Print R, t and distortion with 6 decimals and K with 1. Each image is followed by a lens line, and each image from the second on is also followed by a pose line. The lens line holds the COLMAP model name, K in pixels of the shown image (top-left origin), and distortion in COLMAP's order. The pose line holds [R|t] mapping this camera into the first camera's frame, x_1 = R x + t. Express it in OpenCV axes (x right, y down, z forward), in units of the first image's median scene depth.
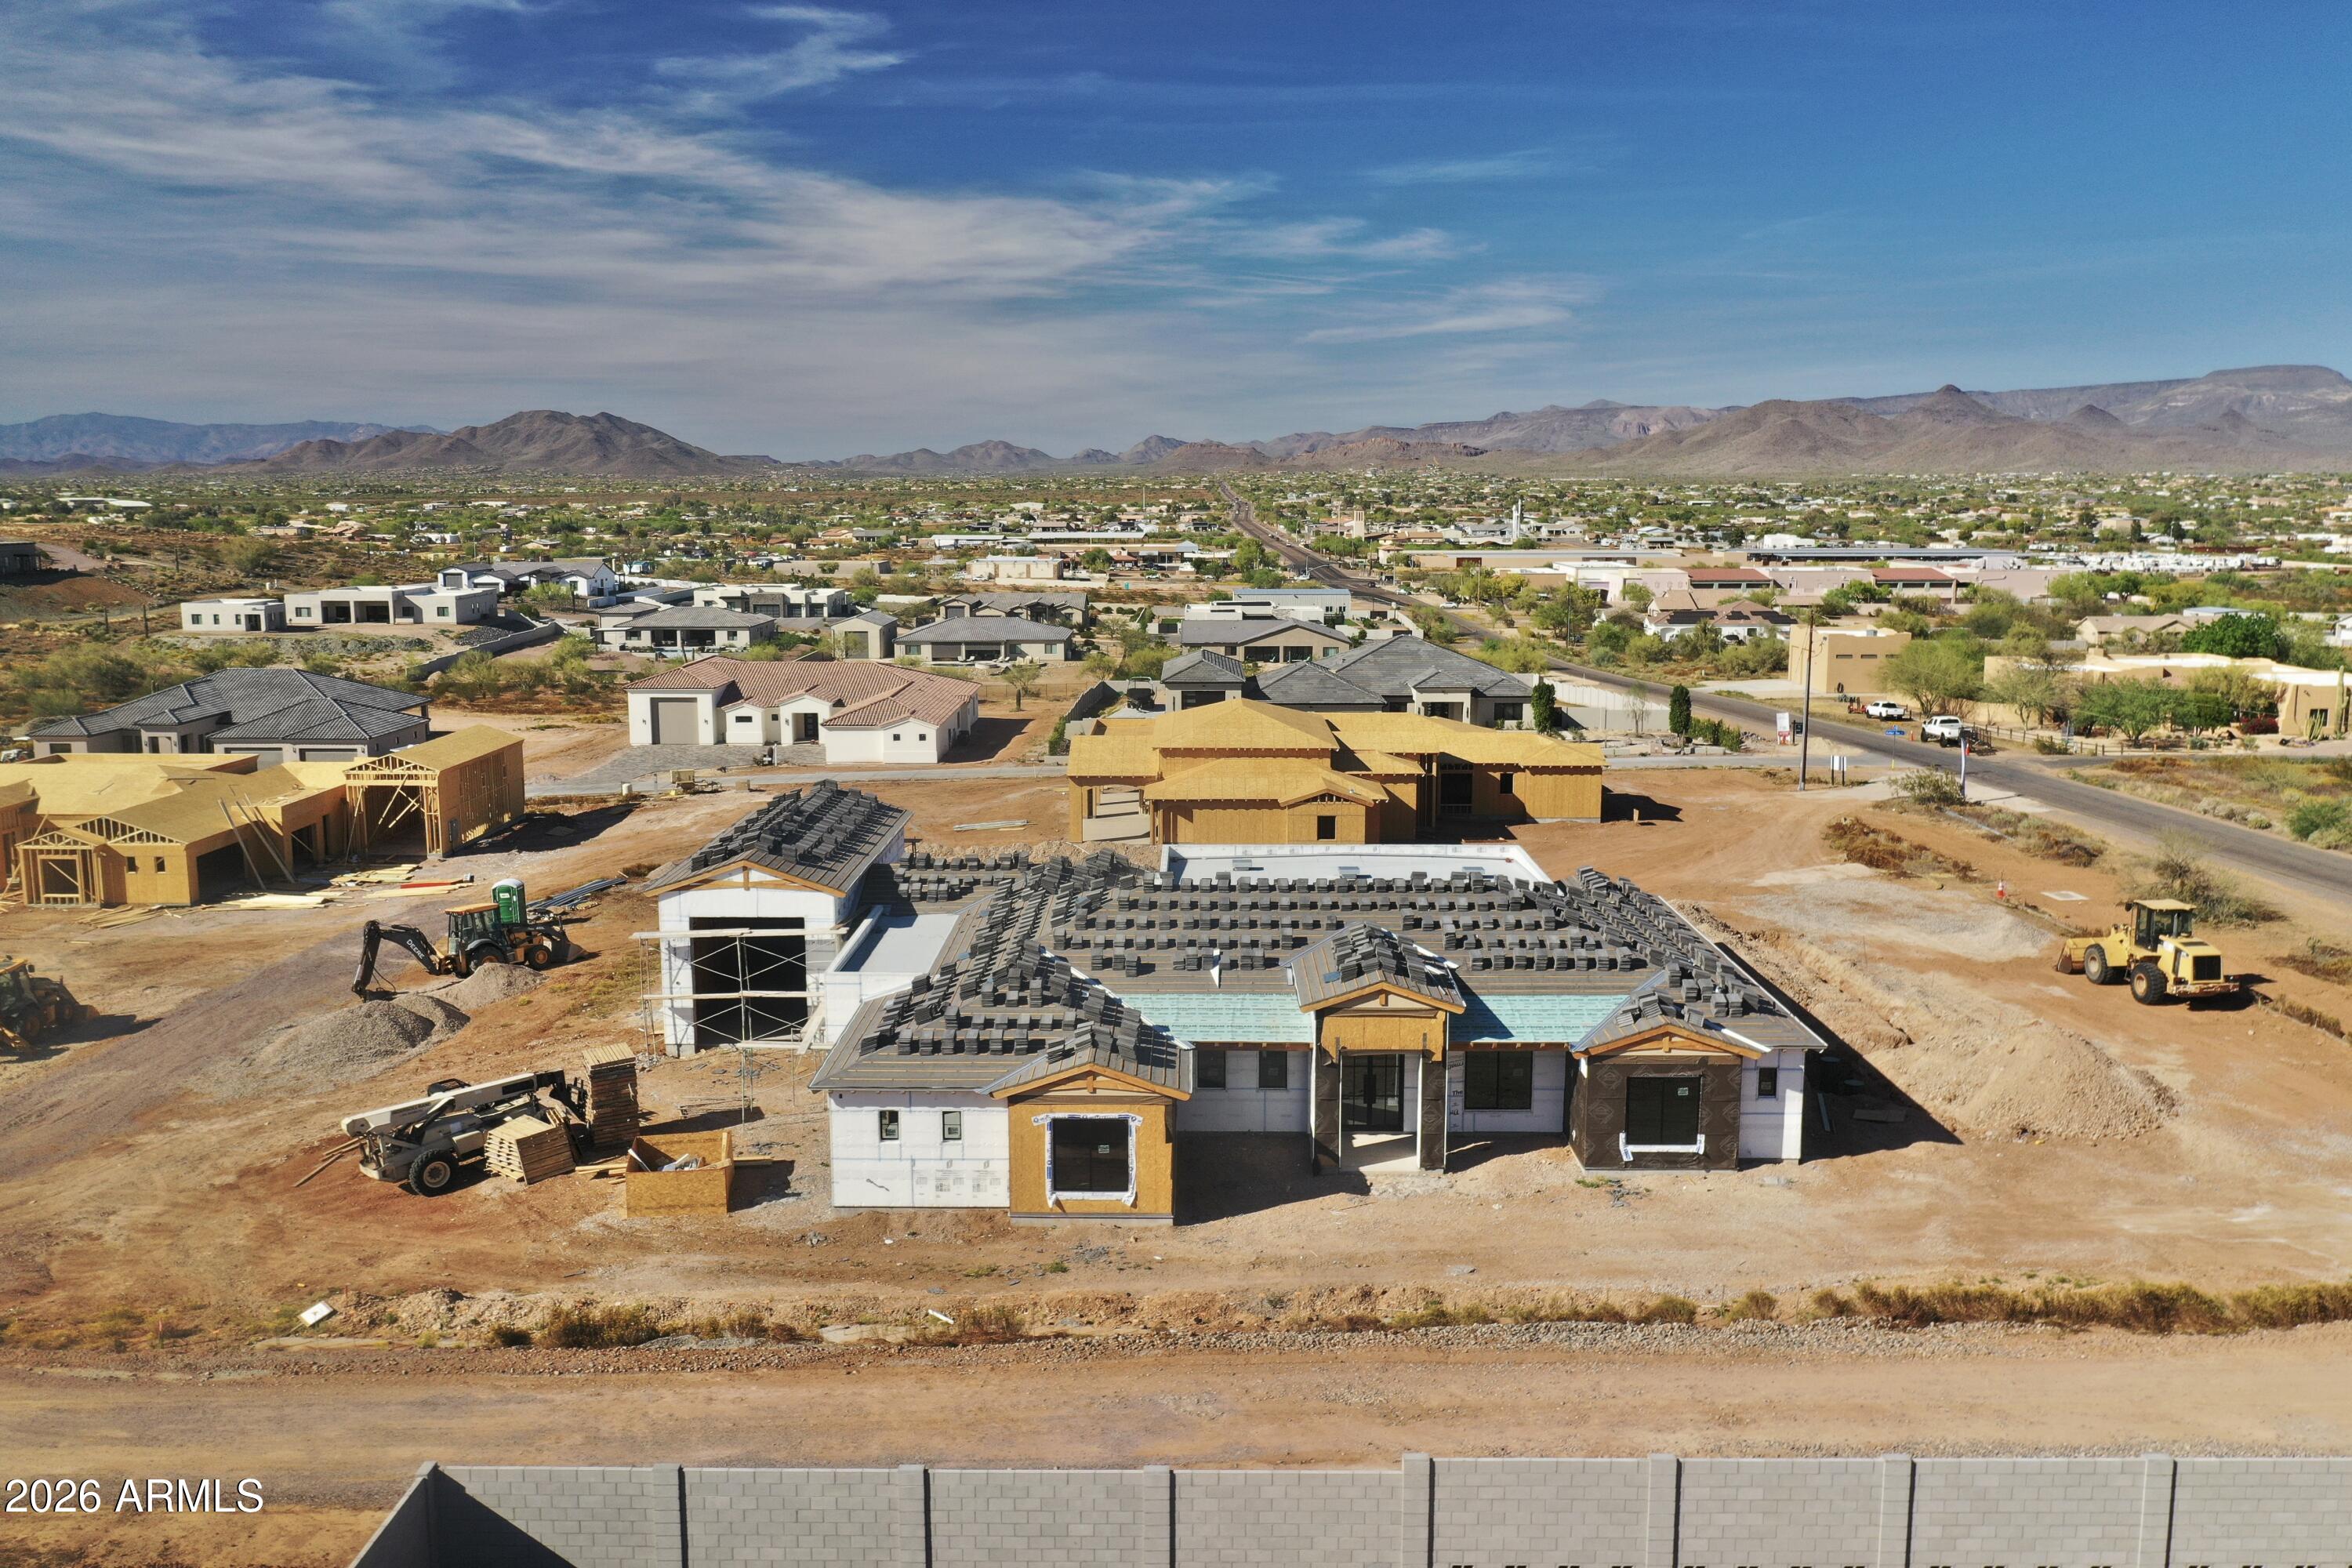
lens RADIAL K [[1869.4, 0, 1170.2], [0, 1869.4, 774.2], [0, 0, 1]] dist [-0.015873, 0.014147]
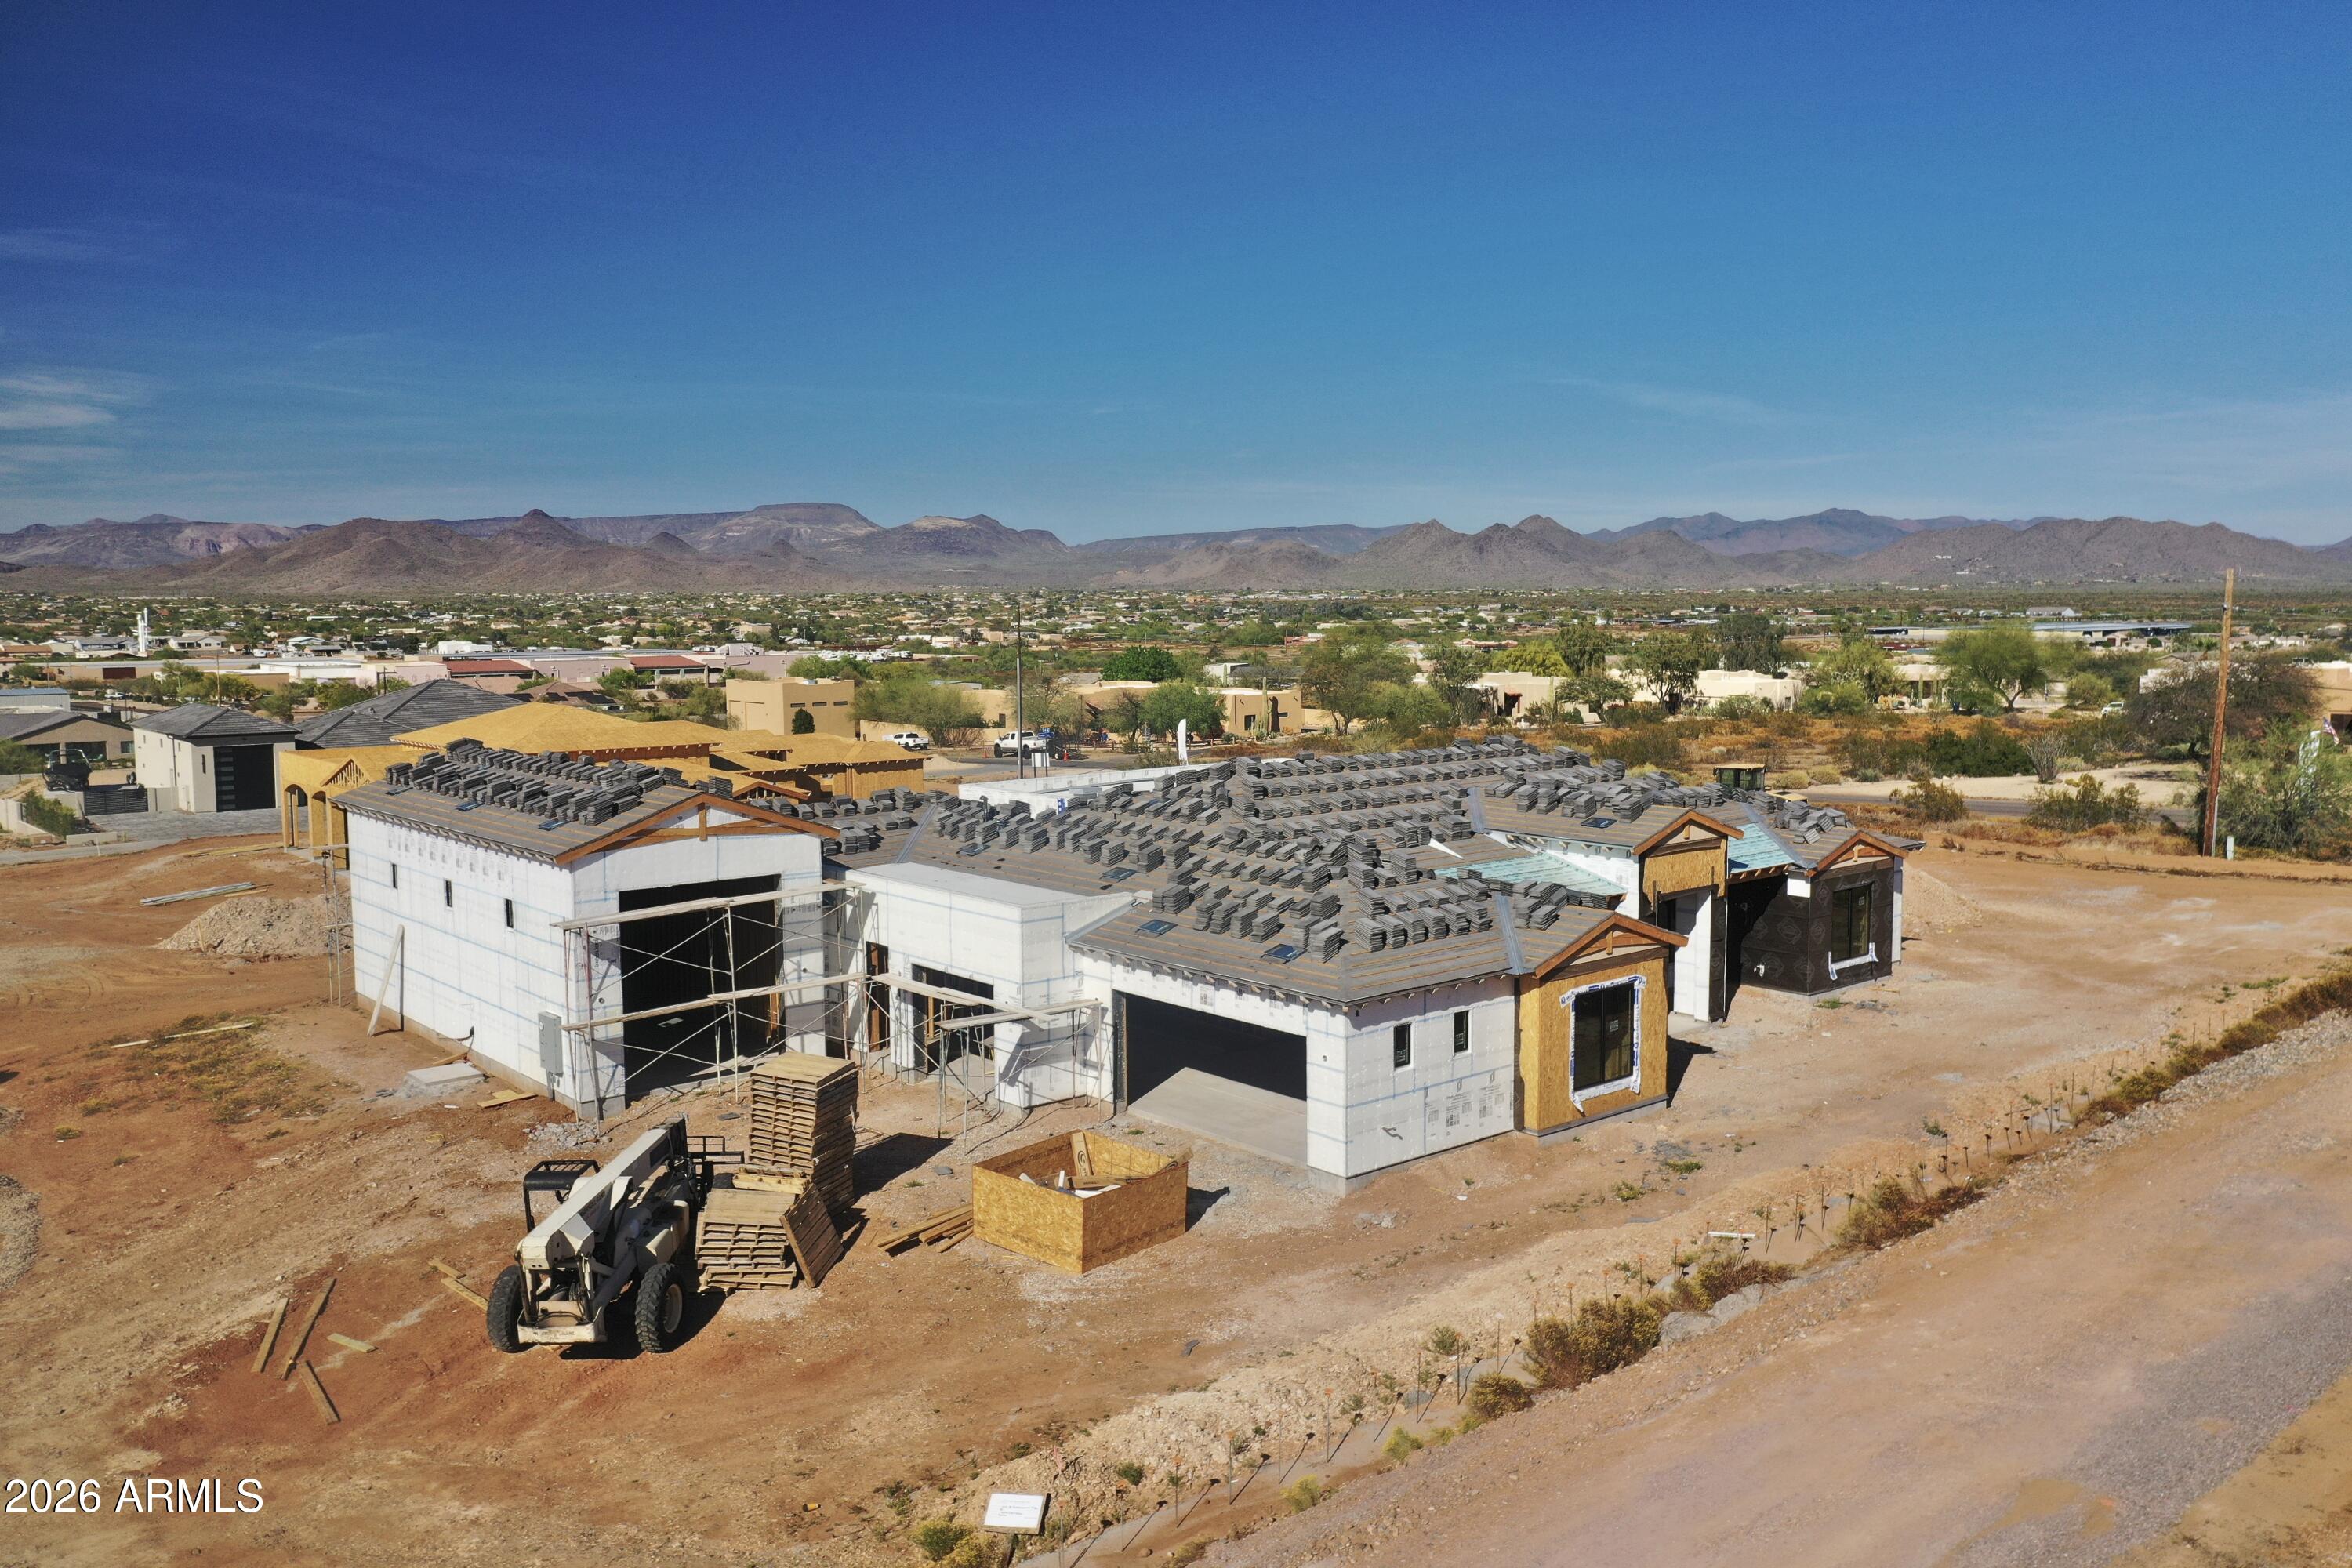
lens RADIAL K [[1845.2, 0, 1181.1], [0, 1845.2, 814.6], [0, 0, 1]] dist [0.009703, 0.006961]
pose [[0.747275, -0.076523, 0.660094, -0.634568], [0.104636, 0.994506, -0.003165, 0.087650], [-0.656225, 0.071434, 0.751176, 0.486446]]
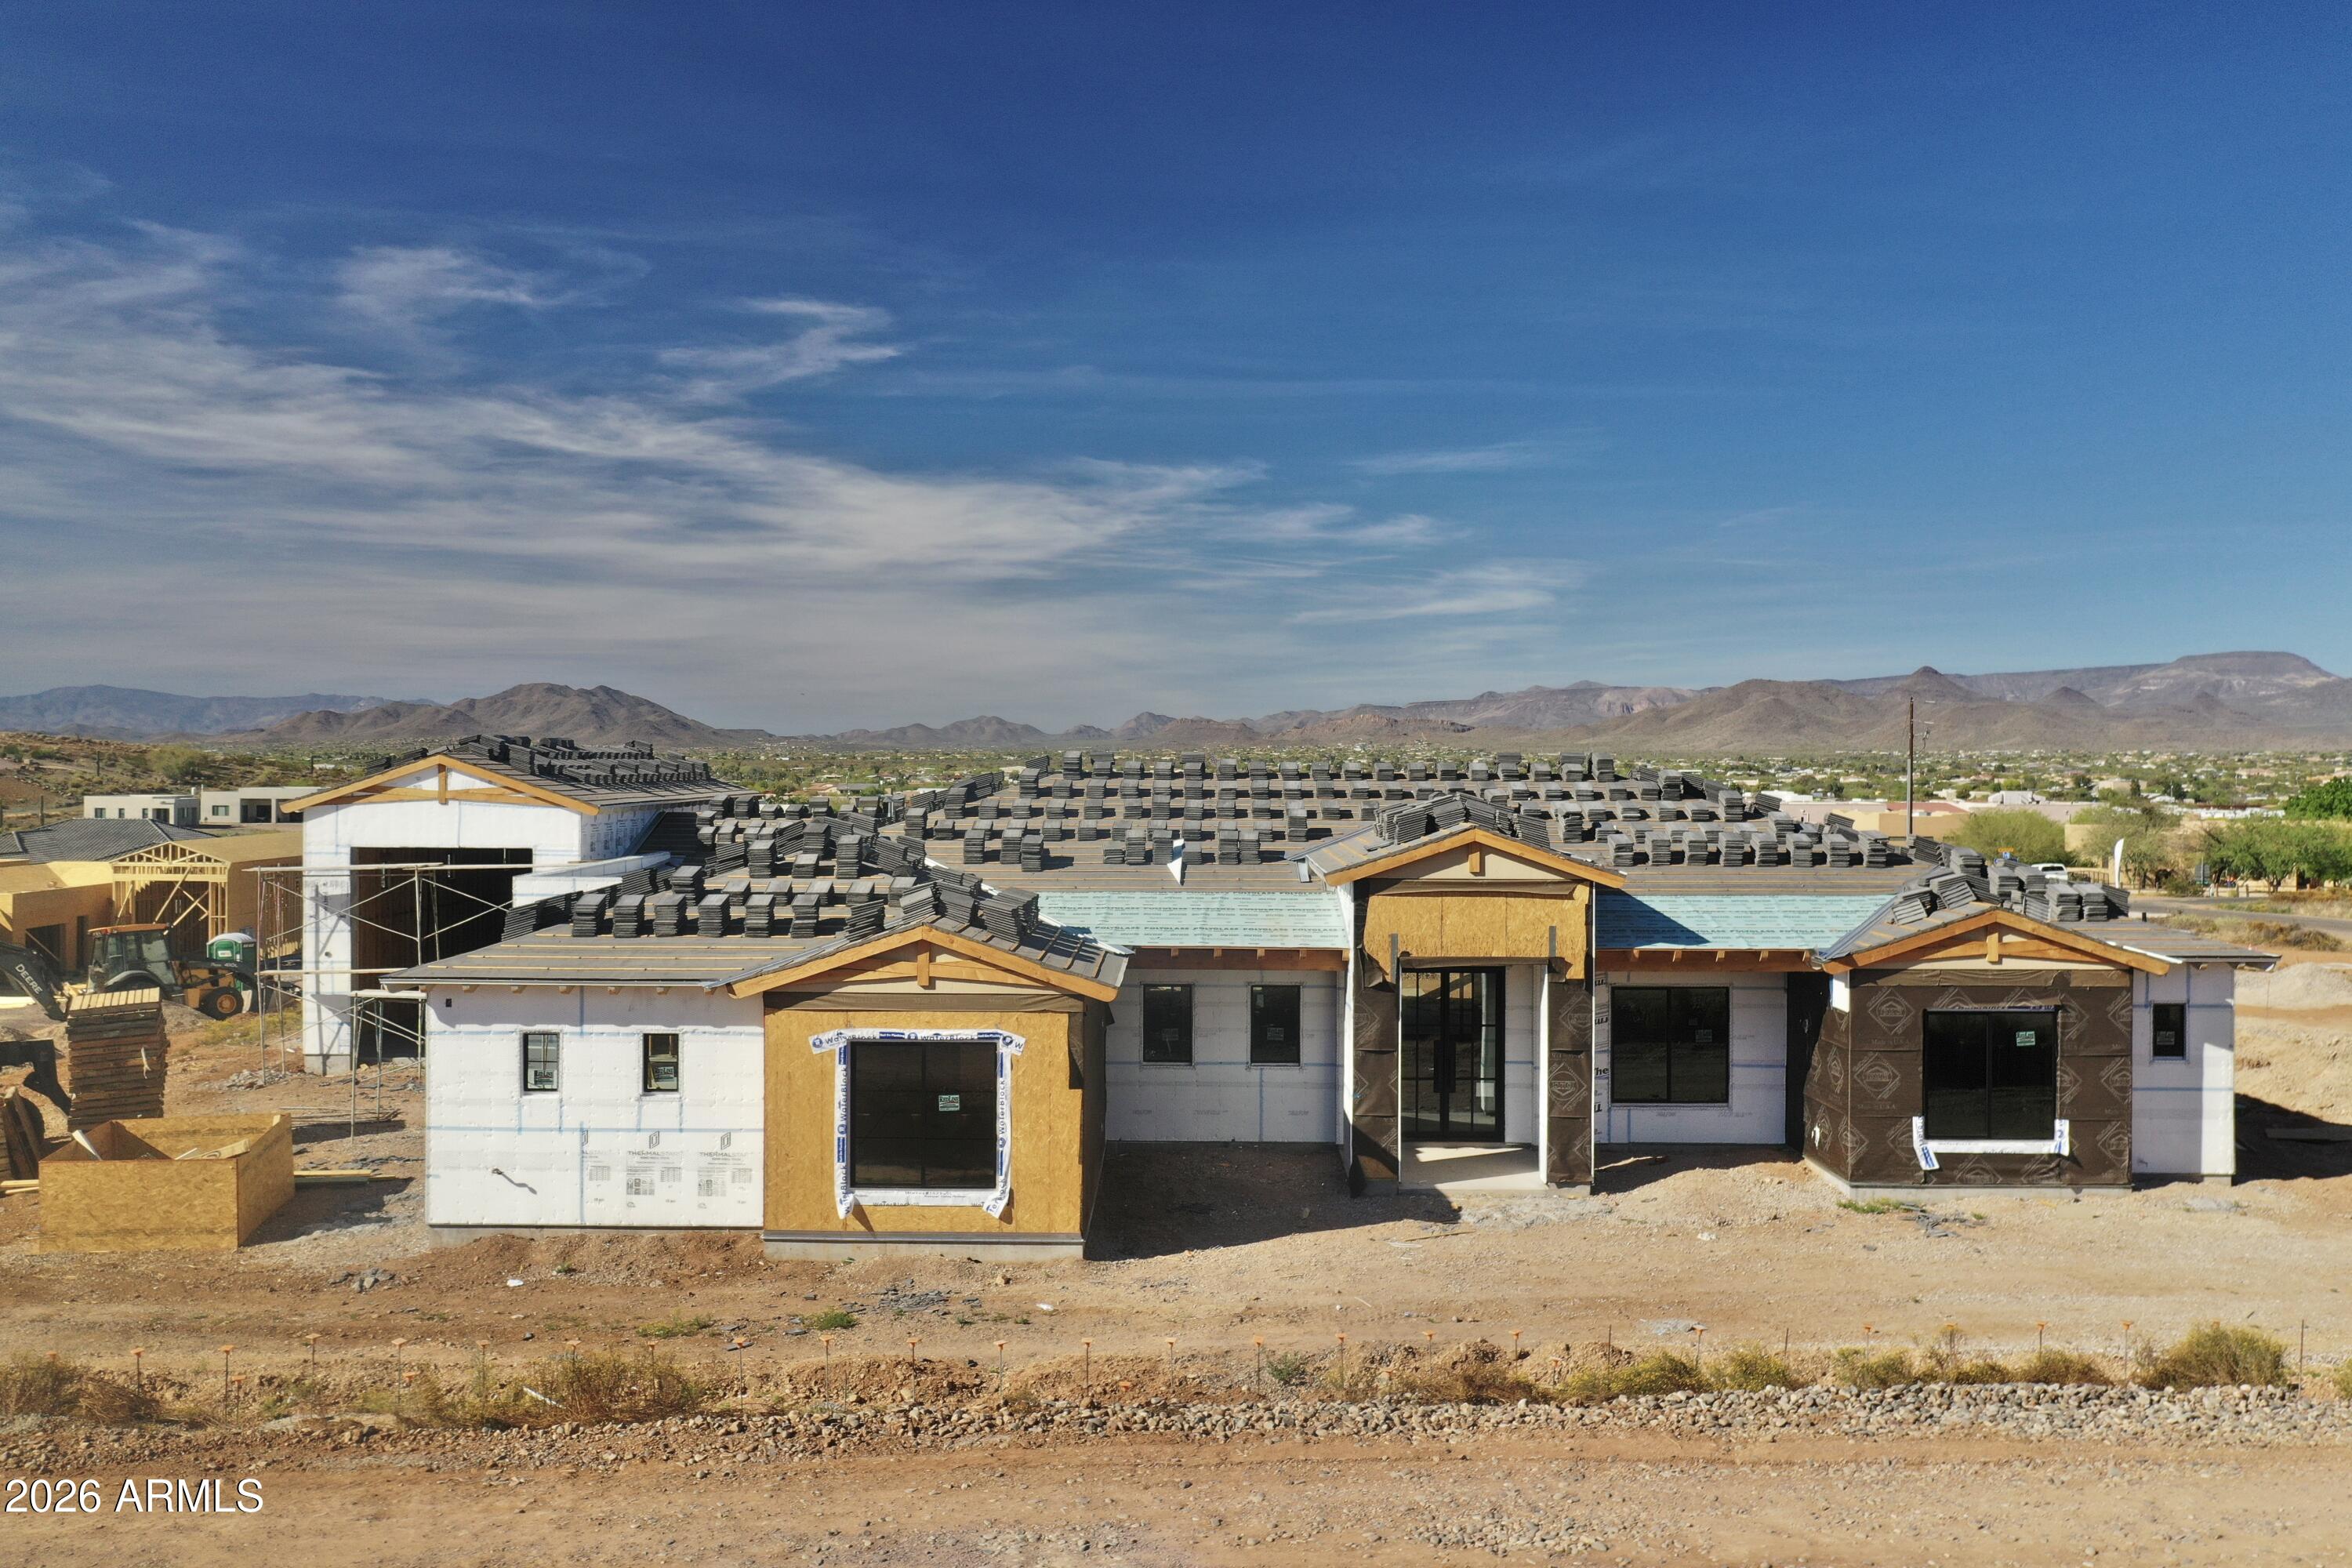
lens RADIAL K [[1869.4, 0, 1170.2], [0, 1869.4, 774.2], [0, 0, 1]] dist [-0.015873, 0.014147]
pose [[0.999969, 0.006015, 0.005159, 0.020489], [-0.005189, 0.989051, -0.147482, 0.173512], [-0.005990, 0.147451, 0.989051, 0.445115]]
